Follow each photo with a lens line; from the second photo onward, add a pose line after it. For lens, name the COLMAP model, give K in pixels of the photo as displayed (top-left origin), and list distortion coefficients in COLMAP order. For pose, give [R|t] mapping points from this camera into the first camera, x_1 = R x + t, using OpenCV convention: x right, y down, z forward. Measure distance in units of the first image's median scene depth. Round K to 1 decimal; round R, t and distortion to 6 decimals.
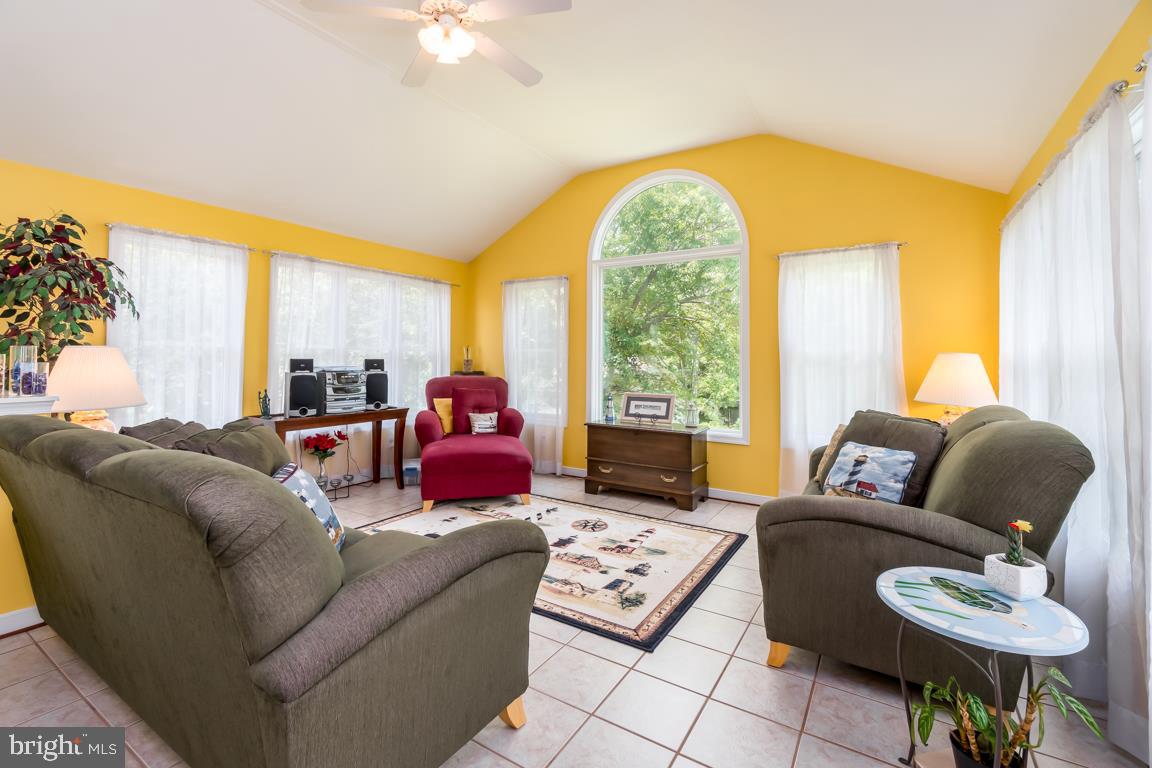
lens RADIAL K [[501.0, 0, 563.0], [0, 501.0, 353.2], [0, 0, 1]] dist [-0.008659, 0.000878]
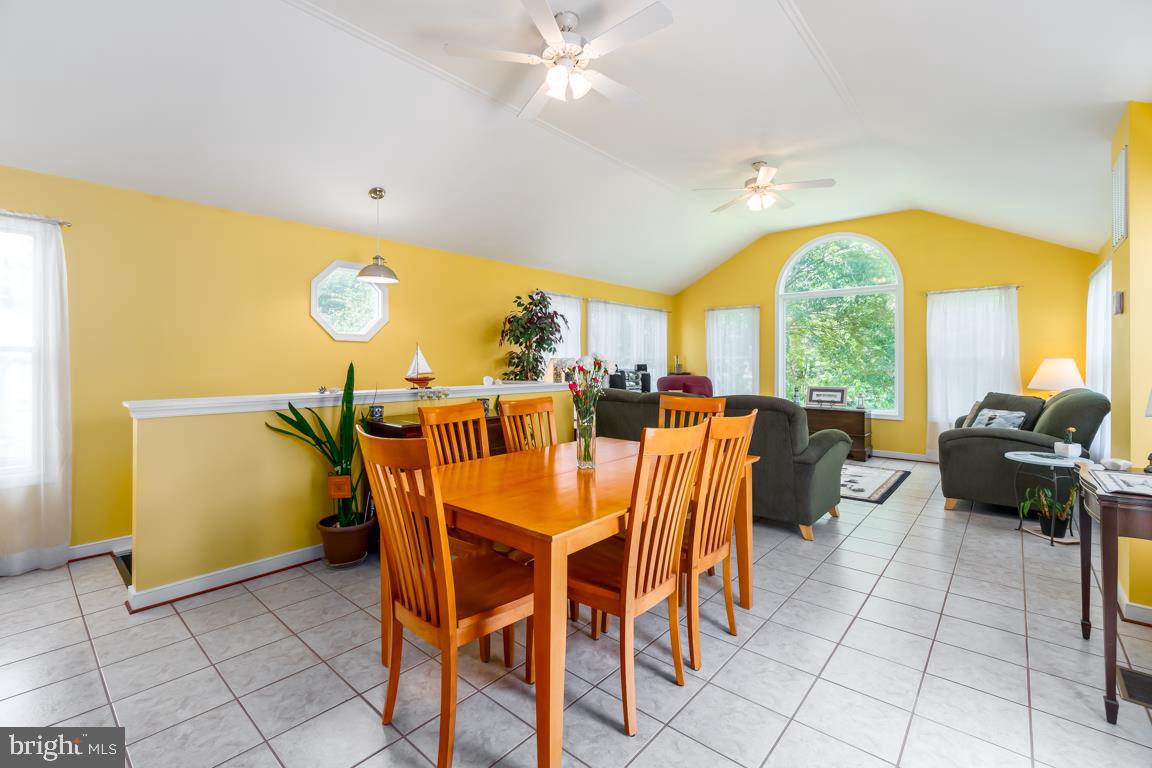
lens RADIAL K [[501.0, 0, 561.0], [0, 501.0, 367.4], [0, 0, 1]] dist [-0.008659, 0.000878]
pose [[0.988608, -0.005593, -0.150410, -0.411895], [0.008205, 0.999826, 0.016750, -0.006887], [0.150291, -0.017794, 0.988482, -0.618674]]
